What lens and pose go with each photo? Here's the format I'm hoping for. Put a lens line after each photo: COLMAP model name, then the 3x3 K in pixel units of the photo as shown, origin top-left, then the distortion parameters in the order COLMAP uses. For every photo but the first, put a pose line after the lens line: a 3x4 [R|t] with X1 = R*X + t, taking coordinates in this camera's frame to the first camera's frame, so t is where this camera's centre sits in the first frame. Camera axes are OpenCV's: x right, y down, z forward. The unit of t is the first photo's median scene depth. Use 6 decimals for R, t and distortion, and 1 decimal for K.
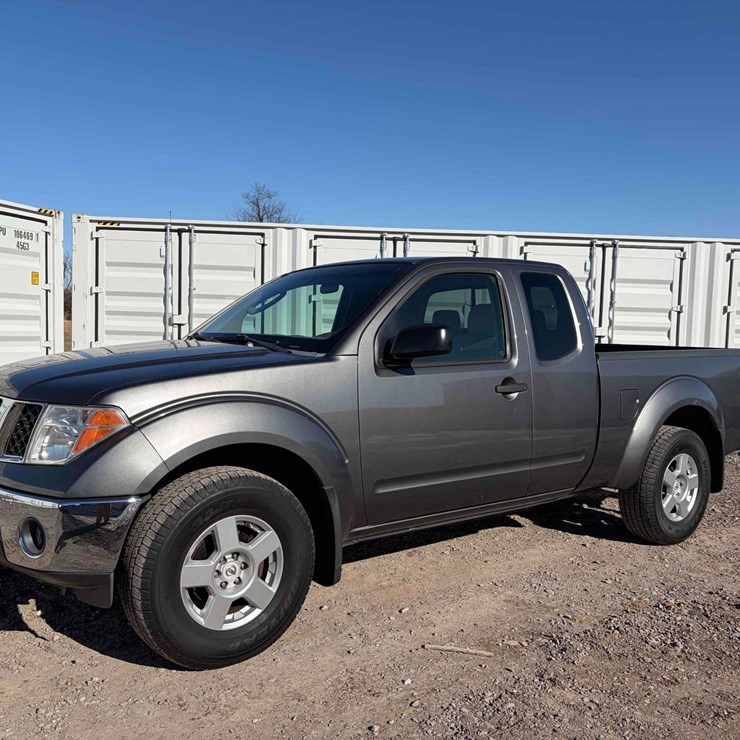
lens RADIAL K [[753.3, 0, 366.8], [0, 753.3, 366.1], [0, 0, 1]] dist [0.036601, 0.000000]
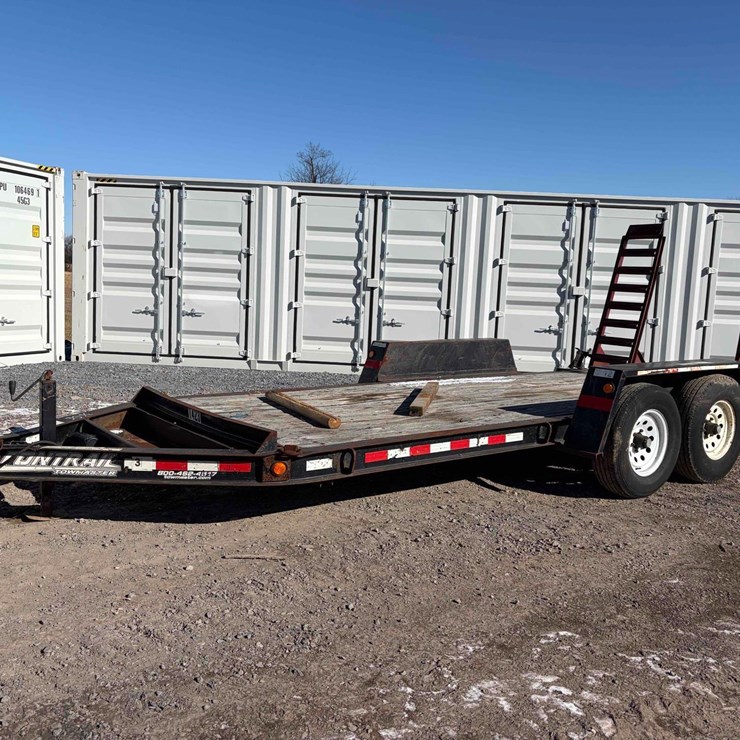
lens RADIAL K [[753.3, 0, 361.3], [0, 753.3, 361.8], [0, 0, 1]] dist [0.036601, 0.000000]
pose [[0.996018, 0.025958, -0.085295, 0.114288], [-0.022102, 0.998704, 0.045840, 0.009381], [0.086374, -0.043772, 0.995301, -0.039309]]
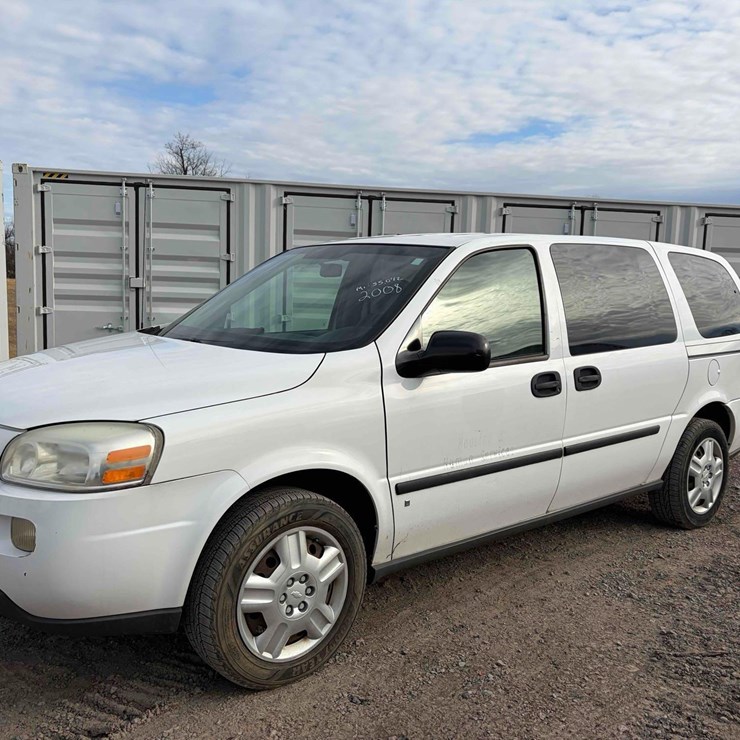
lens RADIAL K [[753.3, 0, 369.5], [0, 753.3, 364.4], [0, 0, 1]] dist [0.036601, 0.000000]
pose [[0.994691, -0.007097, 0.102664, -0.063624], [0.001460, 0.998492, 0.054875, -0.012992], [-0.102899, -0.054433, 0.993201, 0.052314]]
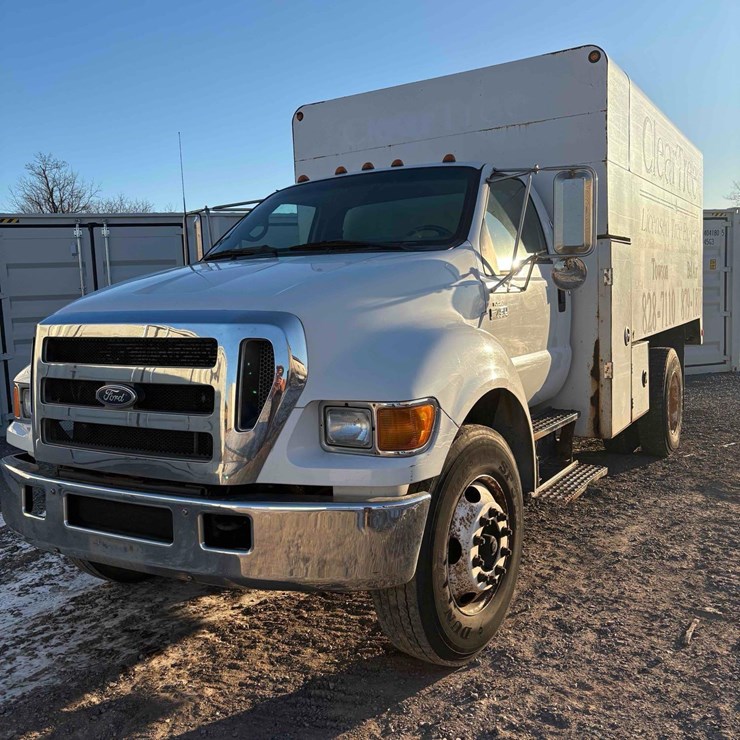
lens RADIAL K [[753.3, 0, 371.8], [0, 753.3, 370.8], [0, 0, 1]] dist [0.036601, 0.000000]
pose [[0.962390, -0.095585, 0.254302, -0.170960], [0.082543, 0.994688, 0.061498, -0.031732], [-0.258830, -0.038194, 0.965168, 0.015081]]
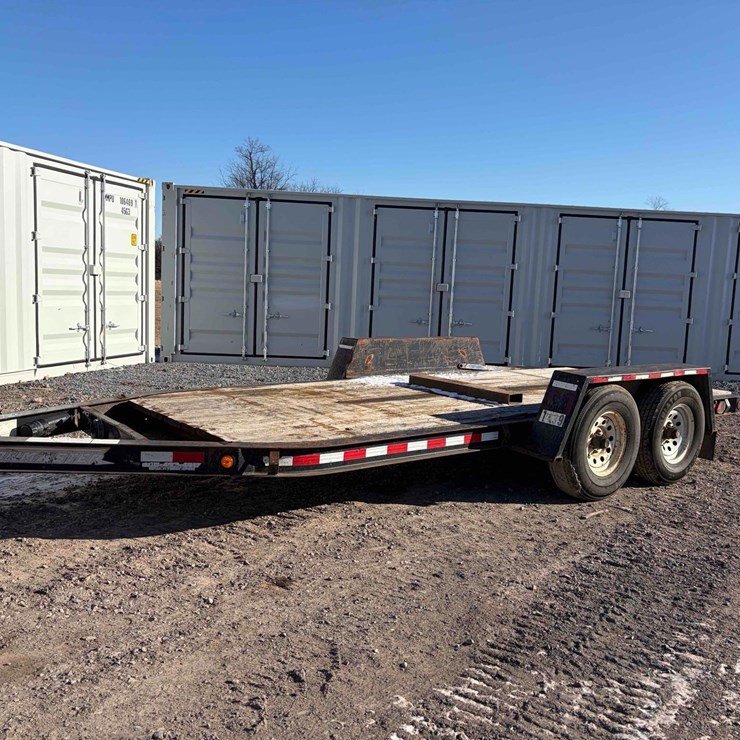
lens RADIAL K [[753.3, 0, 372.4], [0, 753.3, 363.6], [0, 0, 1]] dist [0.036601, 0.000000]
pose [[0.999371, 0.012370, 0.033236, -0.111170], [-0.014151, 0.998446, 0.053896, 0.002571], [-0.032518, -0.054332, 0.997993, -0.143318]]
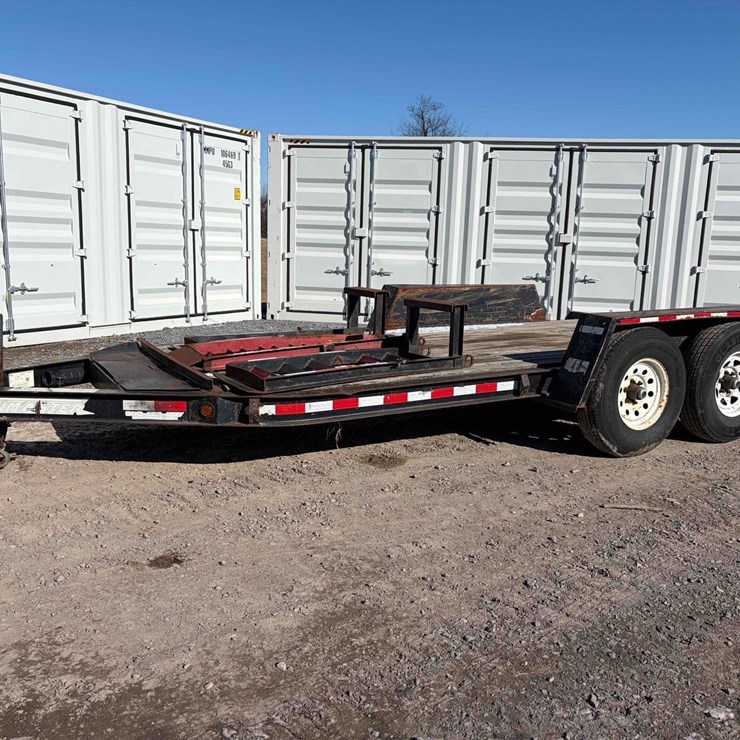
lens RADIAL K [[753.3, 0, 371.6], [0, 753.3, 374.7], [0, 0, 1]] dist [0.036601, 0.000000]
pose [[0.979343, 0.038285, -0.198549, -0.011993], [-0.014573, 0.992723, 0.119539, 0.011778], [0.201681, -0.114177, 0.972774, -0.069902]]
